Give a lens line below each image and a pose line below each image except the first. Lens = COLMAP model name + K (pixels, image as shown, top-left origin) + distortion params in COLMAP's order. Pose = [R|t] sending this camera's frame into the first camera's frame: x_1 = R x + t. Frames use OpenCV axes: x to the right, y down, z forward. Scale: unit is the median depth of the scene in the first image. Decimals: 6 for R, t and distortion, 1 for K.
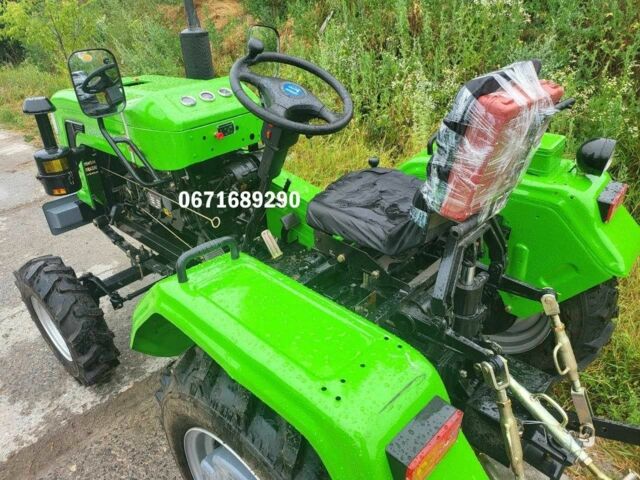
lens RADIAL K [[465.2, 0, 320.0], [0, 465.2, 240.0], [0, 0, 1]] dist [-0.046347, -0.001775]
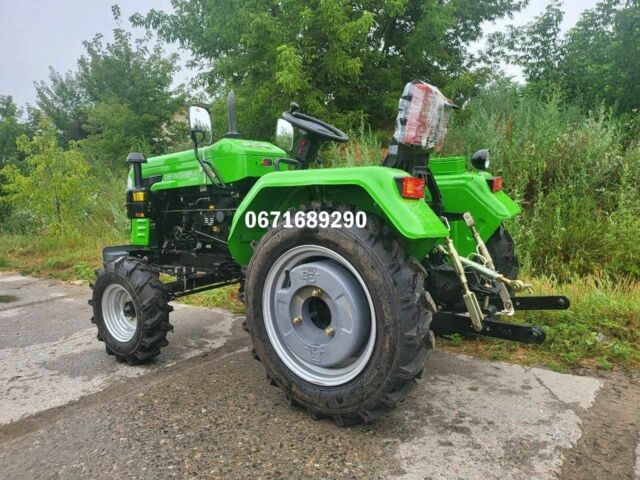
lens RADIAL K [[465.2, 0, 320.0], [0, 465.2, 240.0], [0, 0, 1]] dist [-0.046347, -0.001775]
pose [[0.992607, 0.000296, 0.121373, -0.269958], [0.049747, 0.911148, -0.409065, 0.854212], [-0.110710, 0.412079, 0.904397, -0.492493]]
